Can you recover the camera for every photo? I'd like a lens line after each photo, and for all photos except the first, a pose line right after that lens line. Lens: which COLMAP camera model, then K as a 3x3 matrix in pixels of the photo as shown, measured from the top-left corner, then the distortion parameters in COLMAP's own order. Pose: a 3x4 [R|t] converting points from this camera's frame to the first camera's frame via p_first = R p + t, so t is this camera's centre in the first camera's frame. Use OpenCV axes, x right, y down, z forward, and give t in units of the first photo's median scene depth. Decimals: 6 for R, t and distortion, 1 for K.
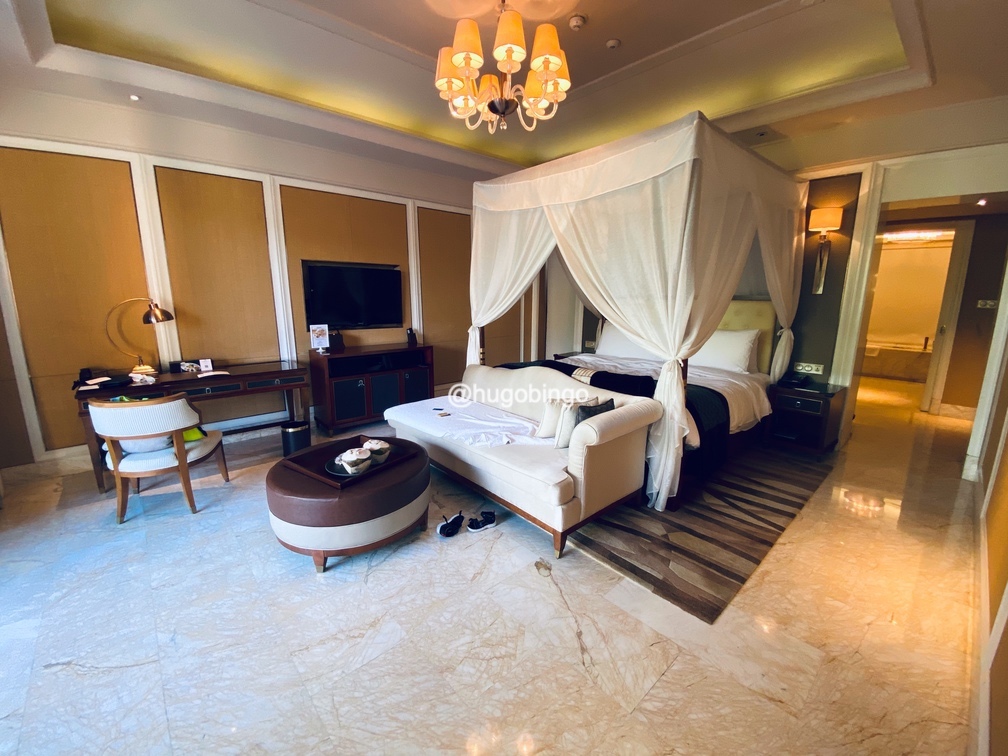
lens RADIAL K [[415.4, 0, 503.3], [0, 415.4, 372.9], [0, 0, 1]] dist [0.044179, -0.033673]
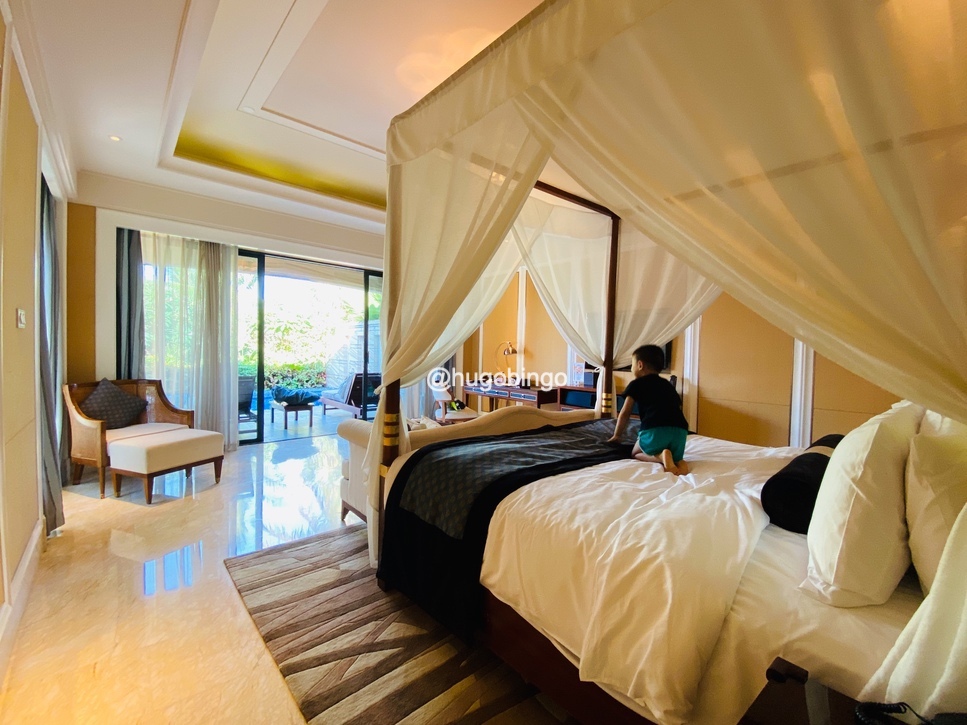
lens RADIAL K [[398.5, 0, 482.8], [0, 398.5, 357.6], [0, 0, 1]] dist [0.044179, -0.033673]
pose [[0.002766, 0.017149, -0.999849, 0.806842], [-0.209526, 0.977669, 0.016189, -0.095782], [0.977799, 0.209449, 0.006298, 0.764608]]
